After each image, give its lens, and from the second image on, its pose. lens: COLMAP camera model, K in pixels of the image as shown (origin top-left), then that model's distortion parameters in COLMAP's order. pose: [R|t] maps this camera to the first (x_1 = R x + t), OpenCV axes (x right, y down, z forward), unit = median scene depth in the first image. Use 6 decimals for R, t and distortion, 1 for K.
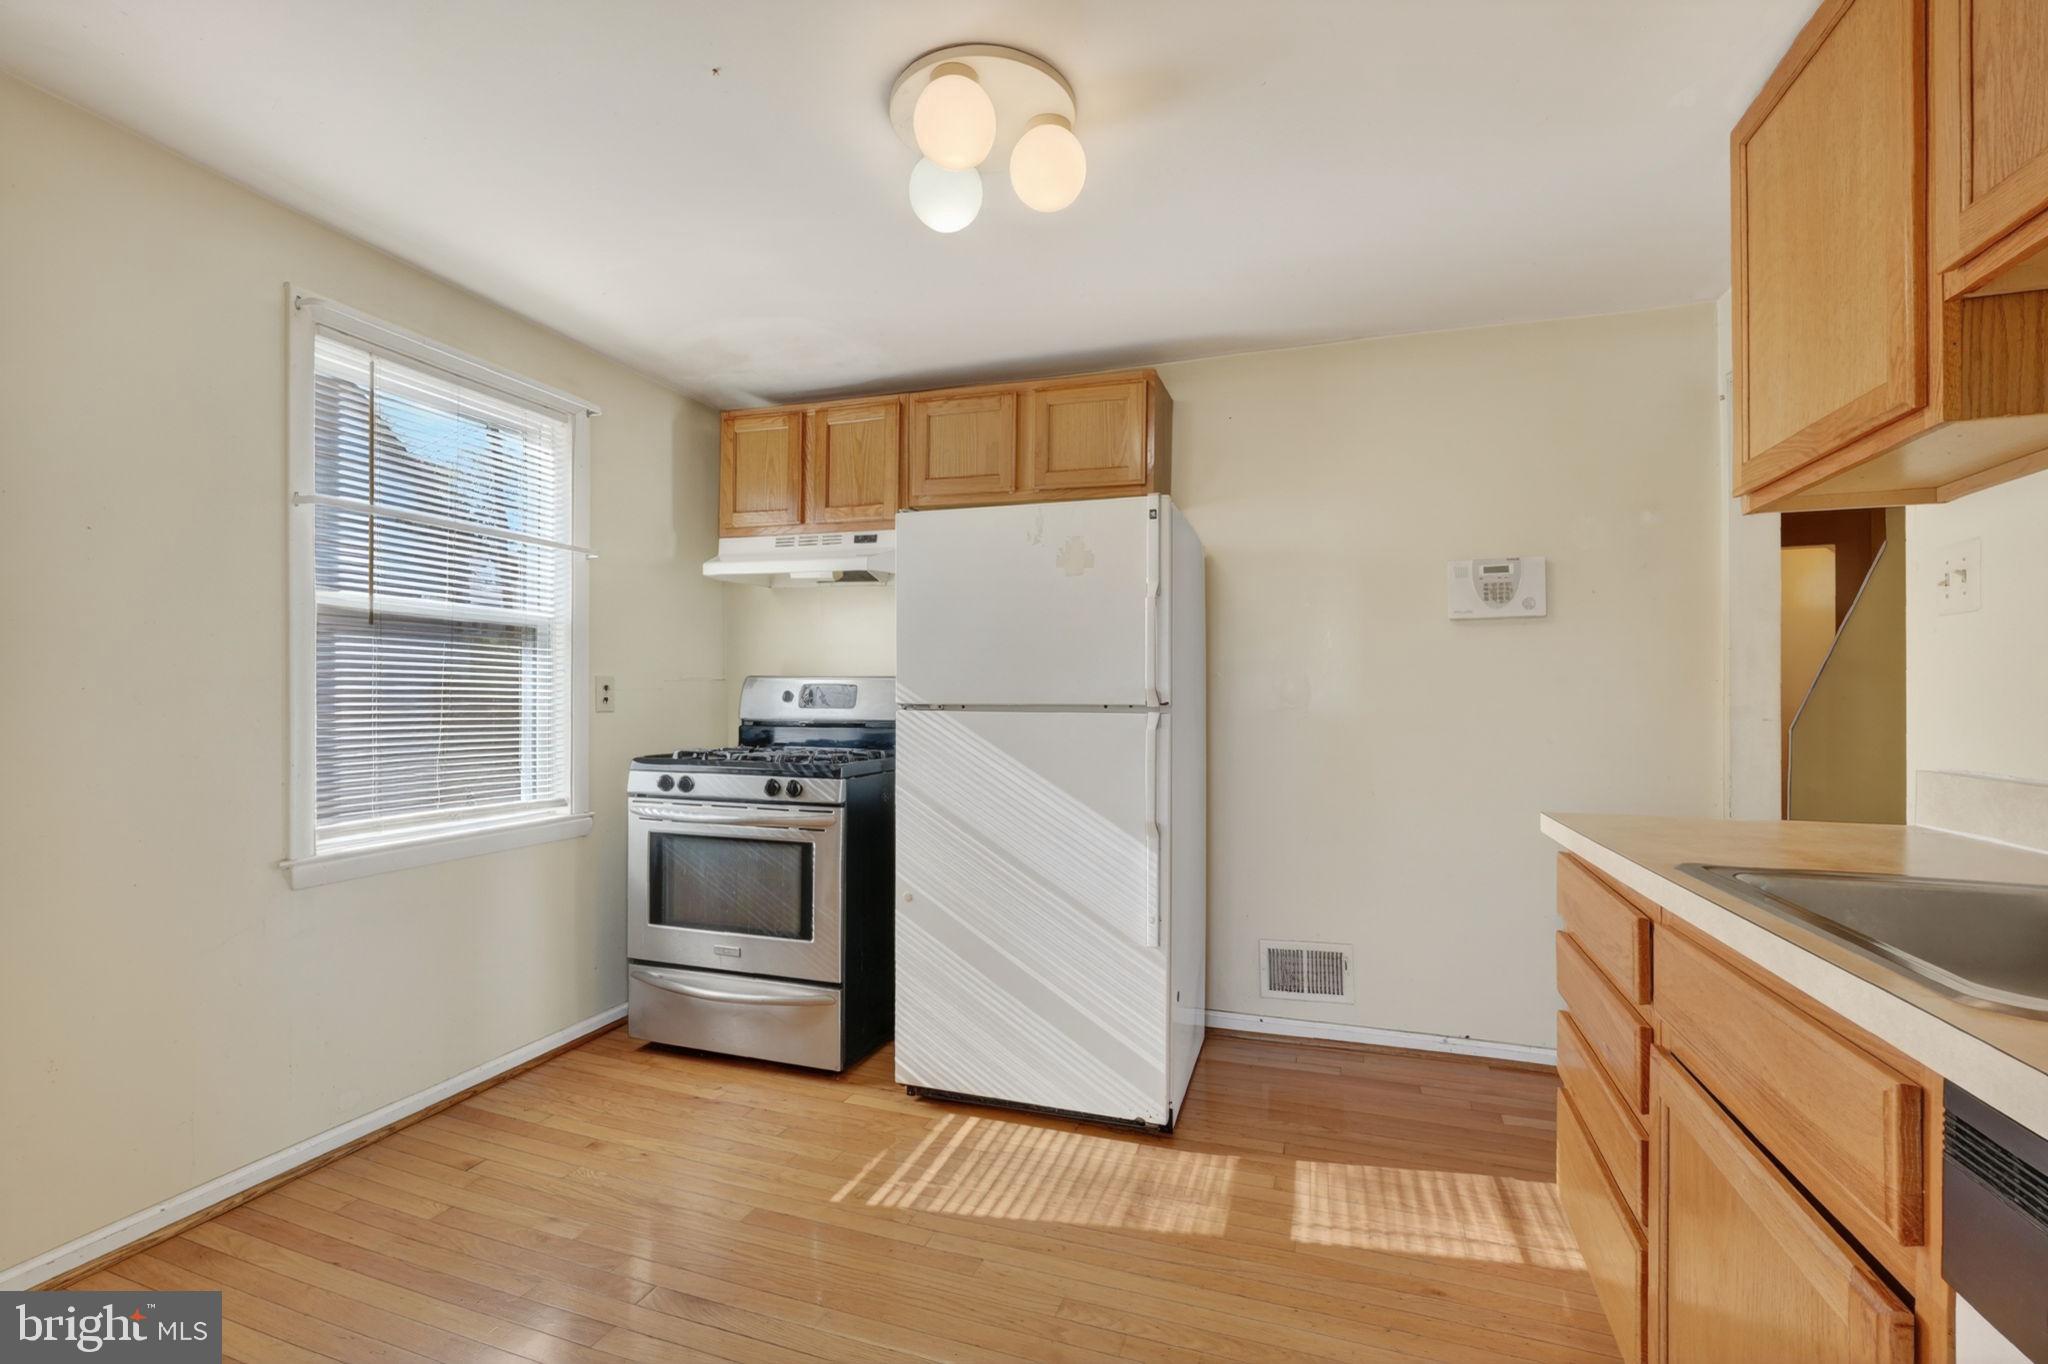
lens RADIAL K [[900.8, 0, 1033.2], [0, 900.8, 694.1], [0, 0, 1]] dist [-0.006380, 0.005299]
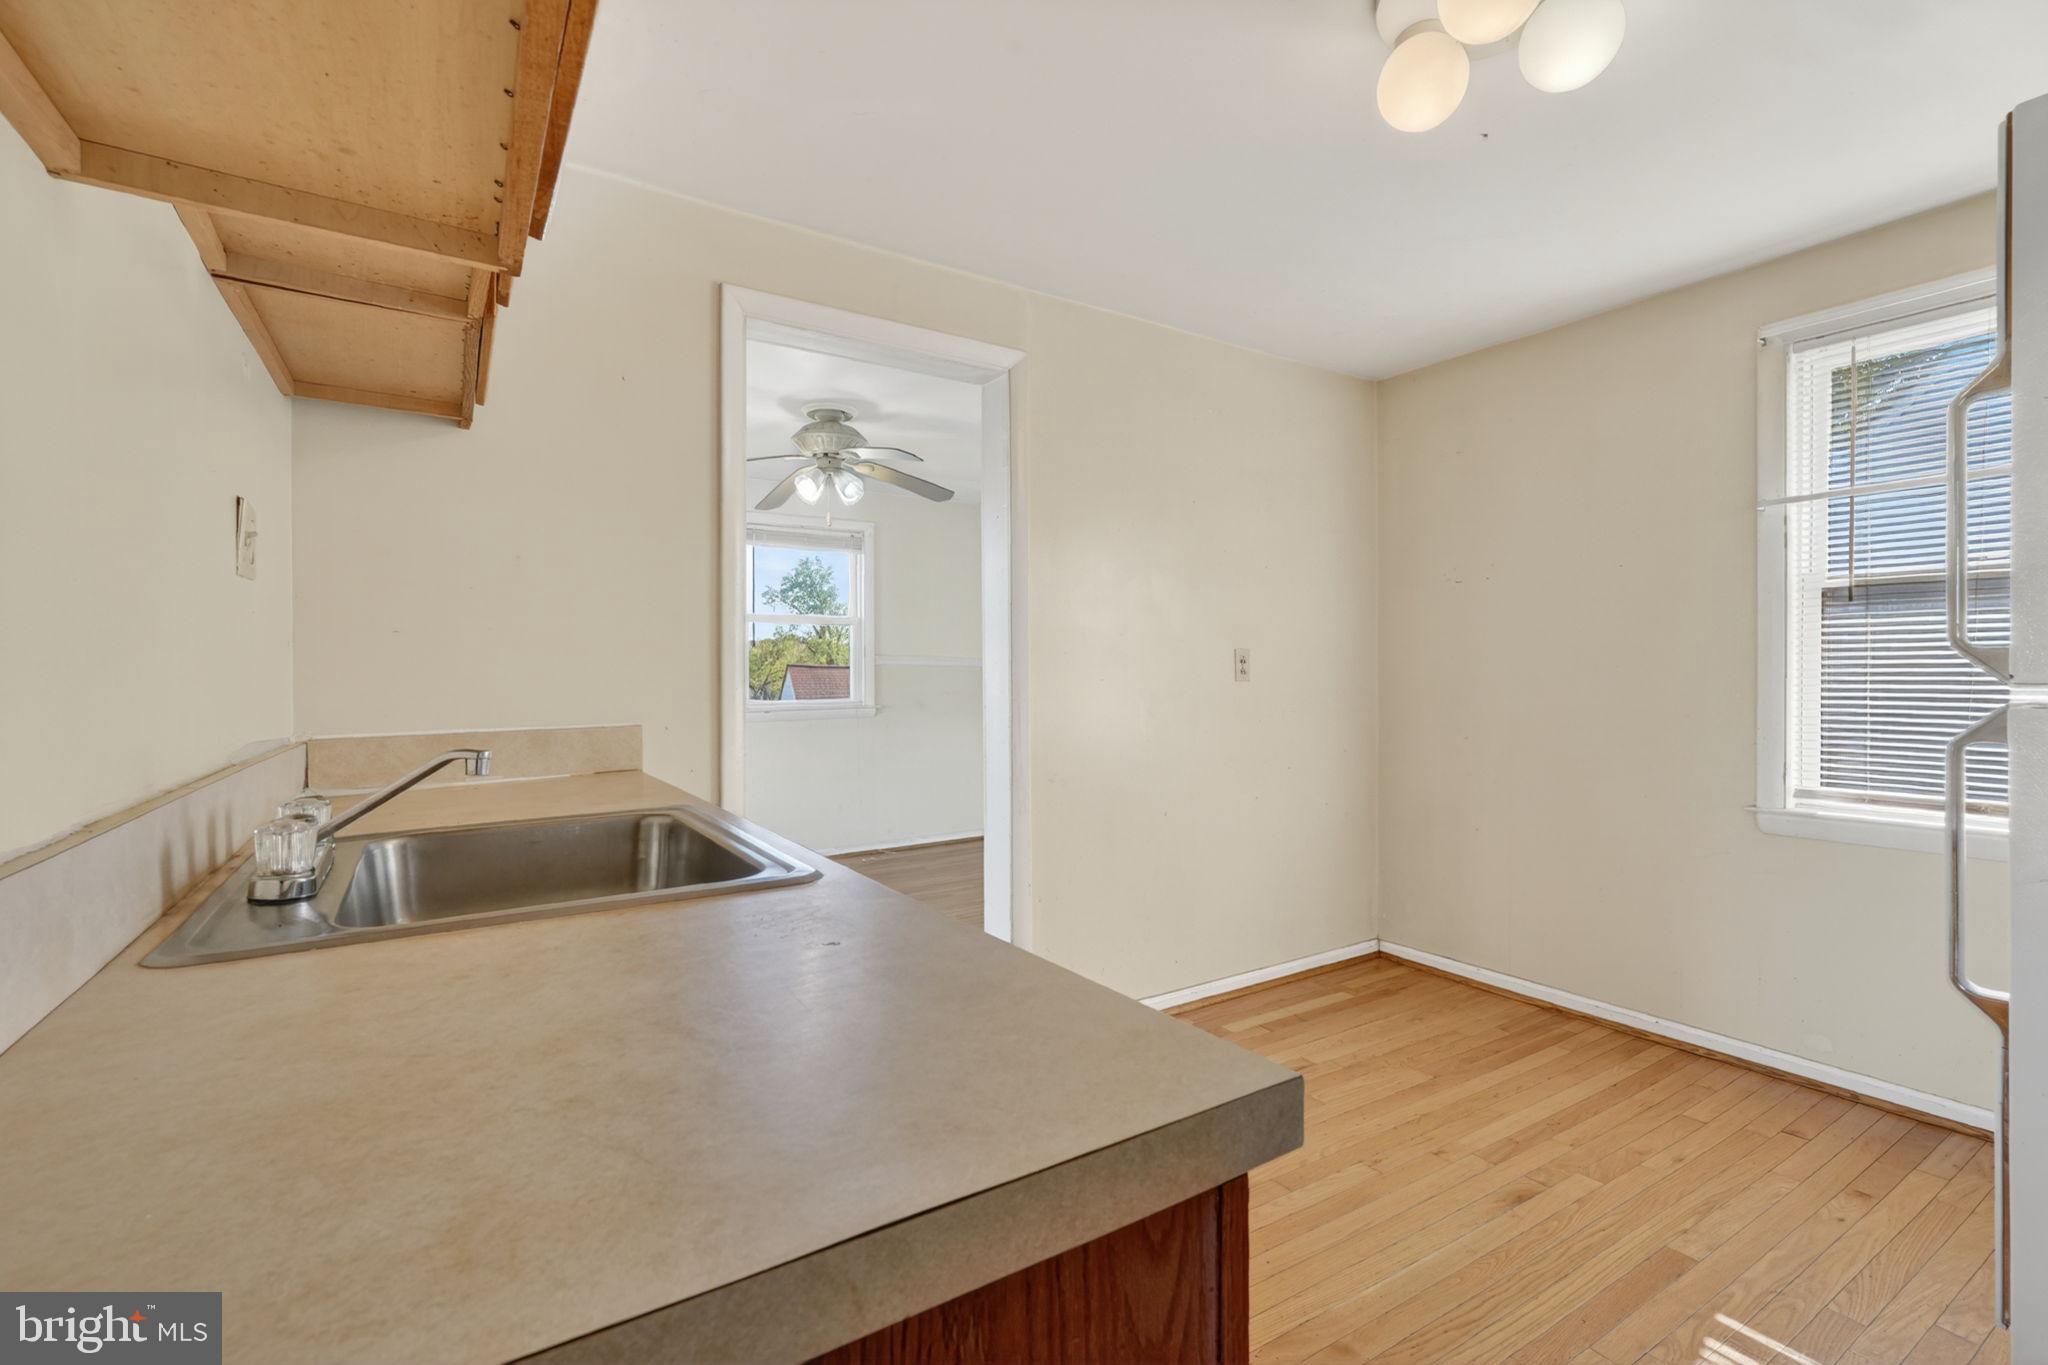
lens RADIAL K [[900.8, 0, 1020.0], [0, 900.8, 681.1], [0, 0, 1]] dist [-0.006380, 0.005299]
pose [[-0.629093, -0.004031, -0.777320, 0.619948], [-0.003489, 0.999991, -0.002362, 0.018587], [0.777322, 0.001226, -0.629101, 0.836522]]
